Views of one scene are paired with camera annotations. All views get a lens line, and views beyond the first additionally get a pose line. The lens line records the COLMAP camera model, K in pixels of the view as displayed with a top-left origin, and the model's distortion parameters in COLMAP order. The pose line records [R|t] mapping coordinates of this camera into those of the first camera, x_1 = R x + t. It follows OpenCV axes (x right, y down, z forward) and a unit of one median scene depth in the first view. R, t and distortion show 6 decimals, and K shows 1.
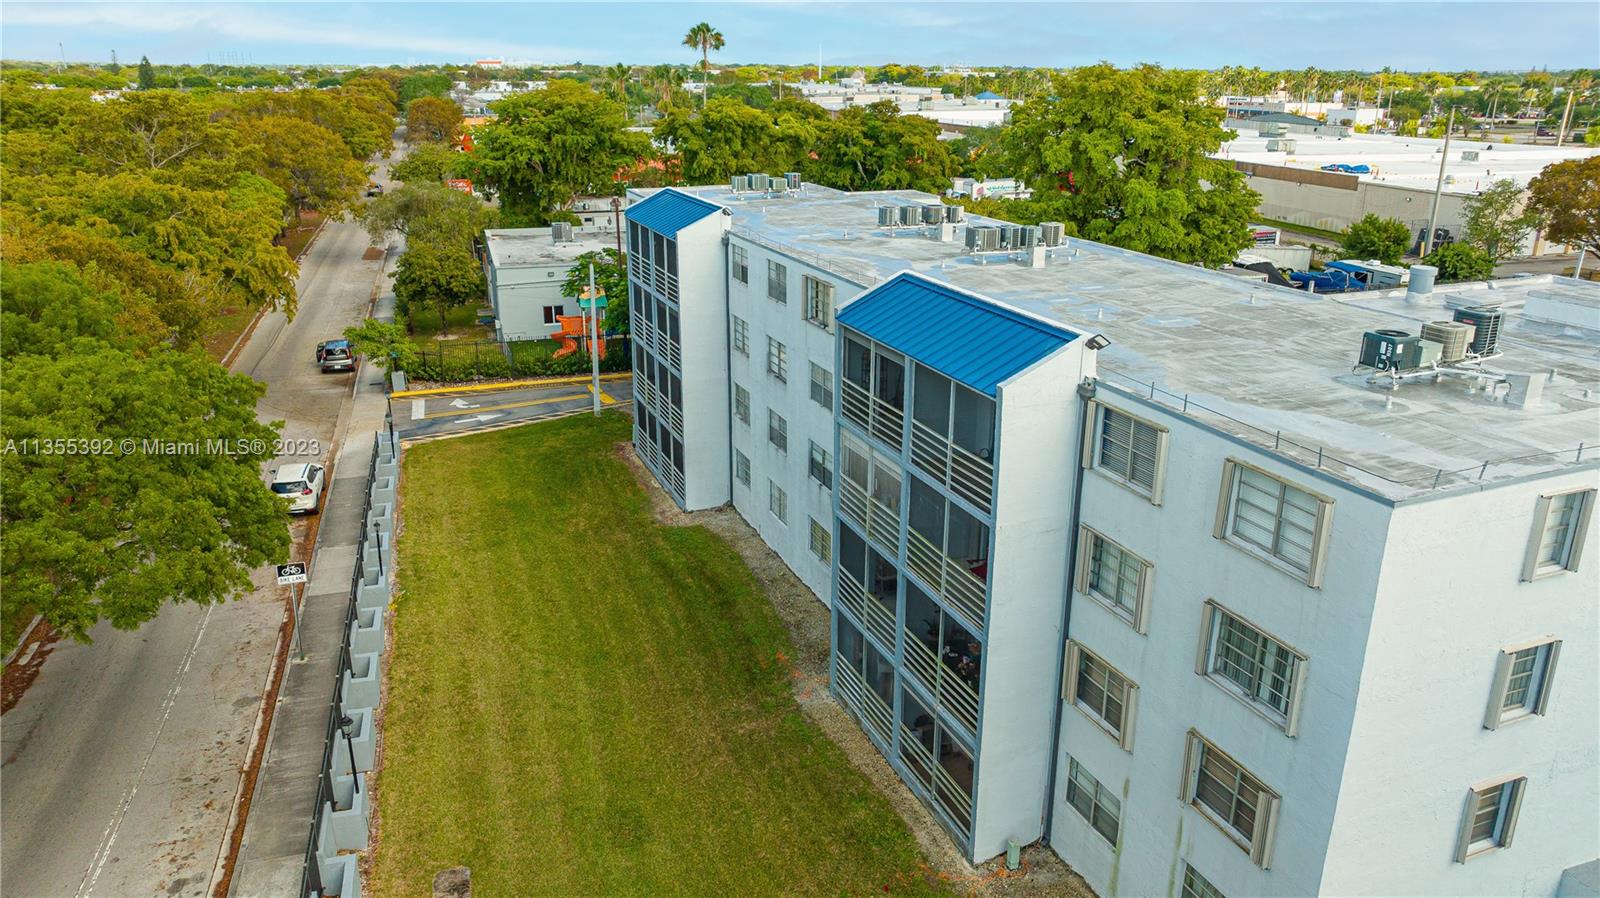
lens RADIAL K [[1090.3, 0, 800.0], [0, 1090.3, 449.0], [0, 0, 1]] dist [-0.002884, -0.000483]
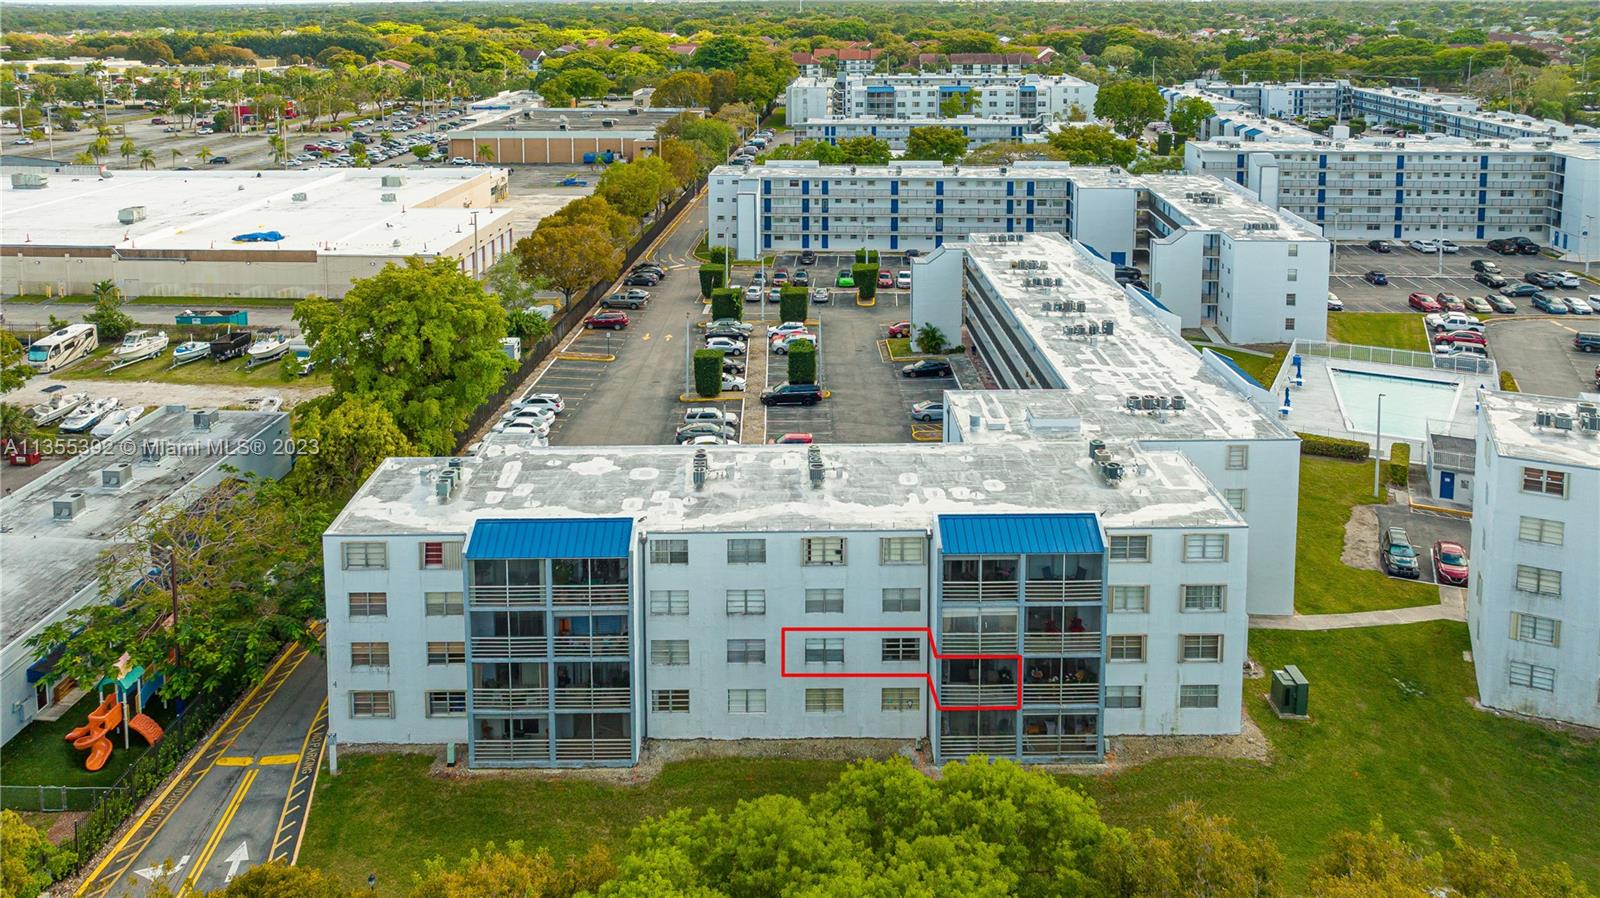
lens RADIAL K [[1090.3, 0, 800.0], [0, 1090.3, 449.0], [0, 0, 1]] dist [-0.002884, -0.000483]
pose [[0.354987, -0.333226, 0.873467, -1.783330], [0.308466, 0.923743, 0.227042, -0.871616], [-0.882515, 0.188838, 0.430705, 0.502479]]
